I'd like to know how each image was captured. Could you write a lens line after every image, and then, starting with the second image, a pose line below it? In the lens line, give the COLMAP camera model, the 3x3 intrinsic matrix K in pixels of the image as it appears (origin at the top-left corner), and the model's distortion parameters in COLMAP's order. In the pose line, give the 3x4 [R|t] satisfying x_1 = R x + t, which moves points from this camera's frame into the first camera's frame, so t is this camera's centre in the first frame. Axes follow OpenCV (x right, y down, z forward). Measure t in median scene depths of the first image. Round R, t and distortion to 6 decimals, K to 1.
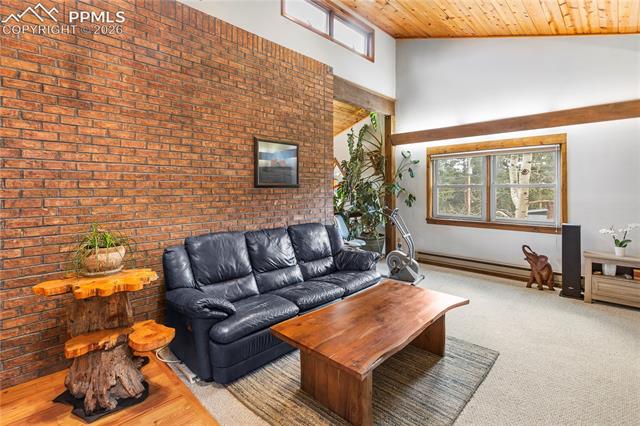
lens RADIAL K [[311.1, 0, 313.2], [0, 311.1, 186.4], [0, 0, 1]] dist [0.002742, 0.001783]
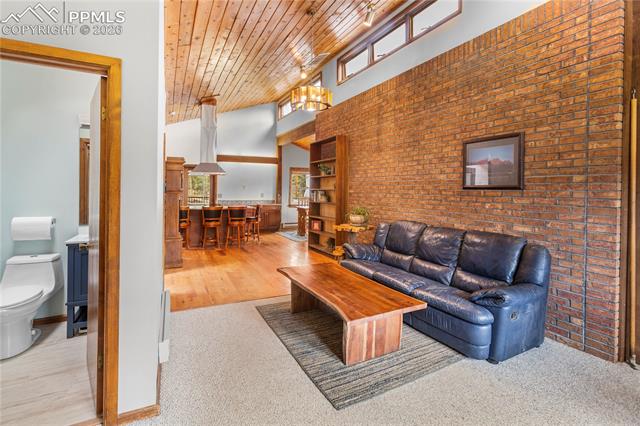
lens RADIAL K [[311.1, 0, 318.2], [0, 311.1, 191.5], [0, 0, 1]] dist [0.002742, 0.001783]
pose [[-0.326725, 0.003068, -0.945114, 1.030715], [-0.005309, 0.999973, 0.005082, 0.009375], [0.945105, 0.006678, -0.326700, 0.941268]]
